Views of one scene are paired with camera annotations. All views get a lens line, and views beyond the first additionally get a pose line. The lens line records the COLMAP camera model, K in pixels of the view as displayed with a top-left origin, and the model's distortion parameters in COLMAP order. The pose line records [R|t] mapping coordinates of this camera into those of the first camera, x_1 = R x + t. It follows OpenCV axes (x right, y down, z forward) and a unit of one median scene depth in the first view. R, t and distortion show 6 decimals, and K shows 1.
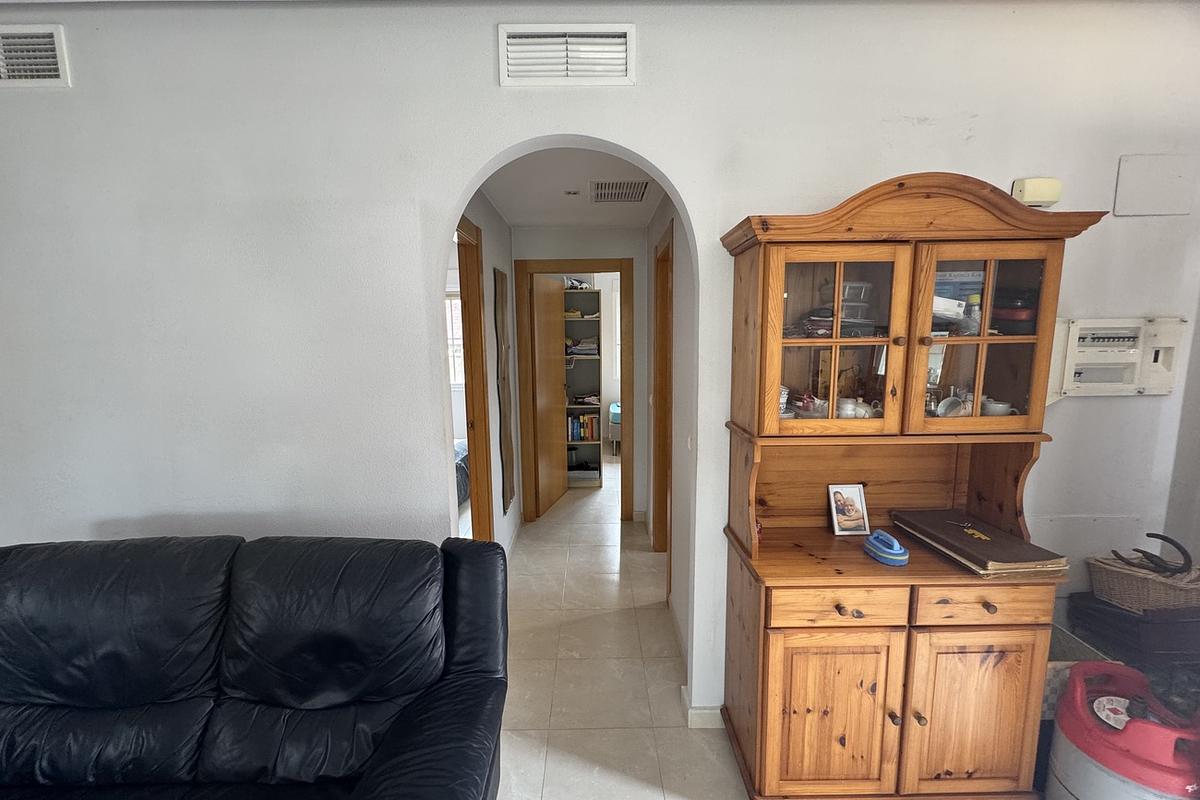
lens RADIAL K [[480.5, 0, 599.4], [0, 480.5, 399.6], [0, 0, 1]] dist [0.009495, -0.001106]
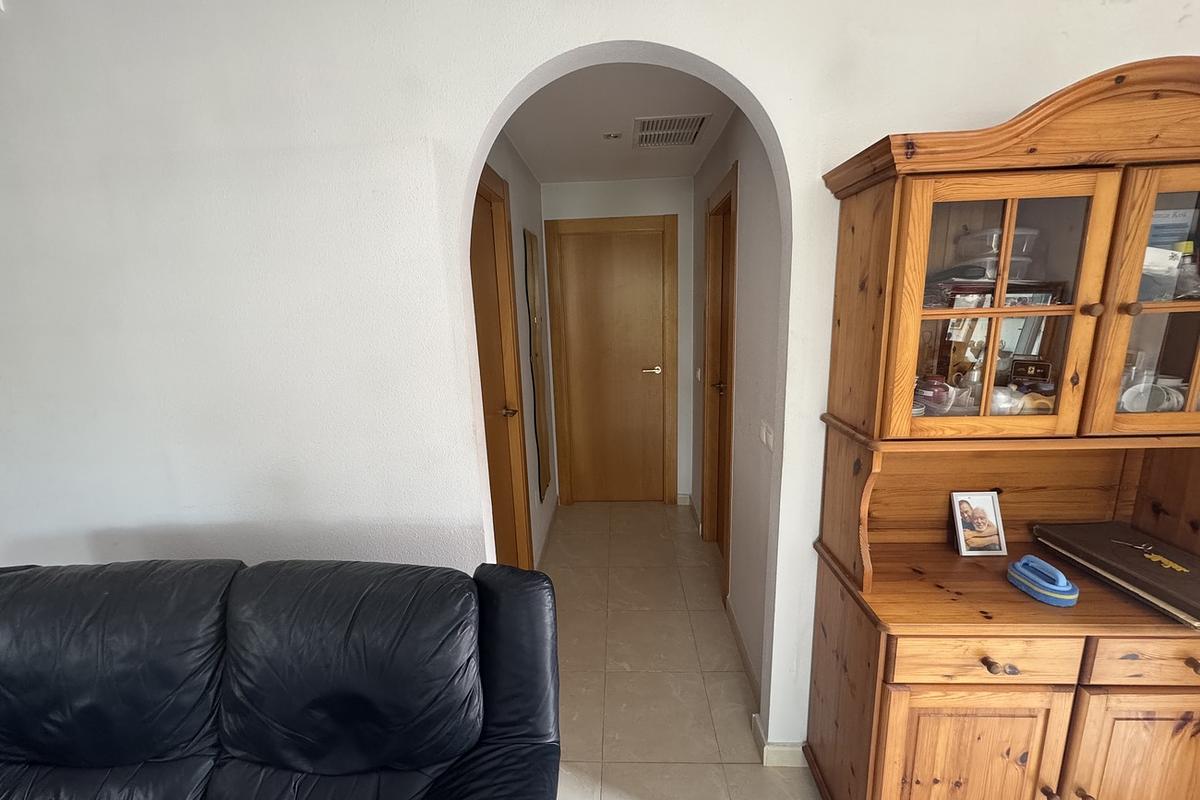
lens RADIAL K [[480.5, 0, 600.3], [0, 480.5, 399.1], [0, 0, 1]] dist [0.009495, -0.001106]
pose [[0.998423, -0.009401, -0.055343, -0.068809], [0.013279, 0.997450, 0.070117, -0.047016], [0.054542, -0.070741, 0.996002, 0.223133]]
